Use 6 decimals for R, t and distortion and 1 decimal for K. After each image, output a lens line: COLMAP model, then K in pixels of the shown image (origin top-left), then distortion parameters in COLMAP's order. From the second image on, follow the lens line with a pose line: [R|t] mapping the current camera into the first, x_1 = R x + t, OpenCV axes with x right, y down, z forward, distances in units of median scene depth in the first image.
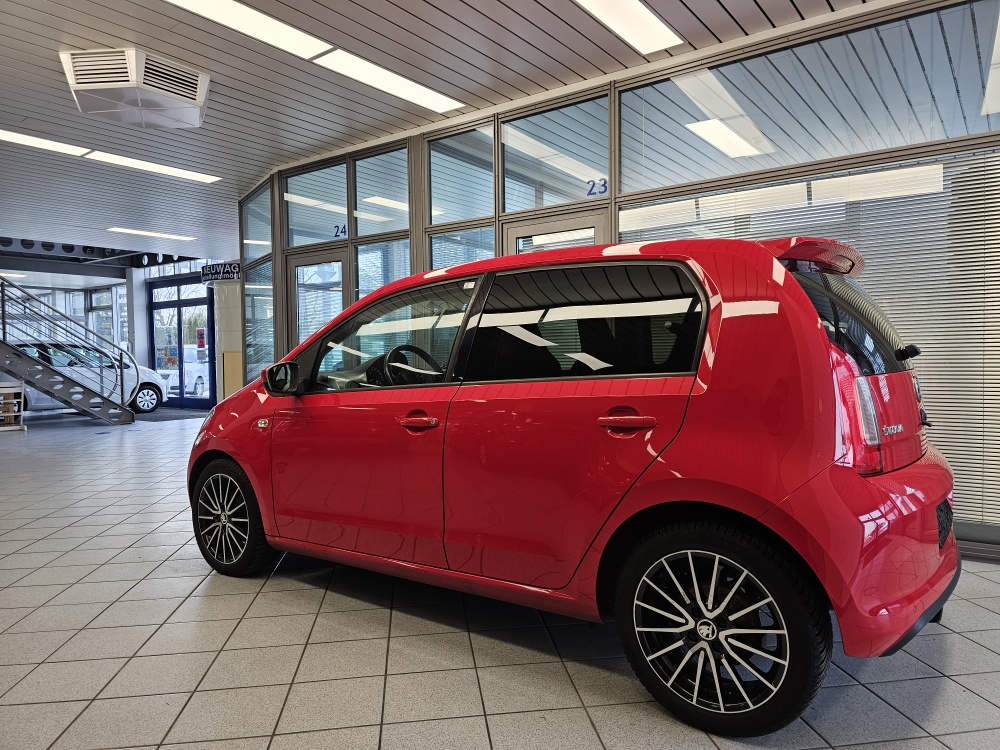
lens RADIAL K [[704.5, 0, 502.6], [0, 704.5, 366.8], [0, 0, 1]] dist [0.088886, -0.092918]
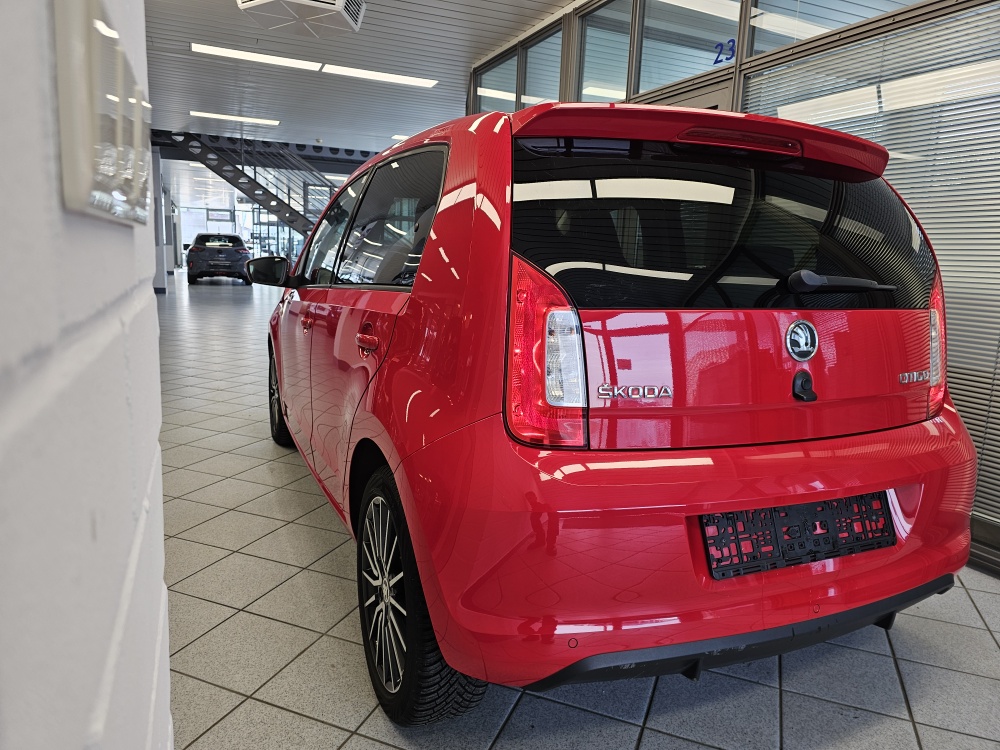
lens RADIAL K [[697.8, 0, 500.0], [0, 697.8, 367.6], [0, 0, 1]] dist [0.069857, -0.087323]
pose [[0.857166, 0.125351, -0.499554, 0.357189], [-0.057114, 0.987083, 0.149685, -0.012218], [0.511864, -0.099773, 0.853253, 0.174344]]
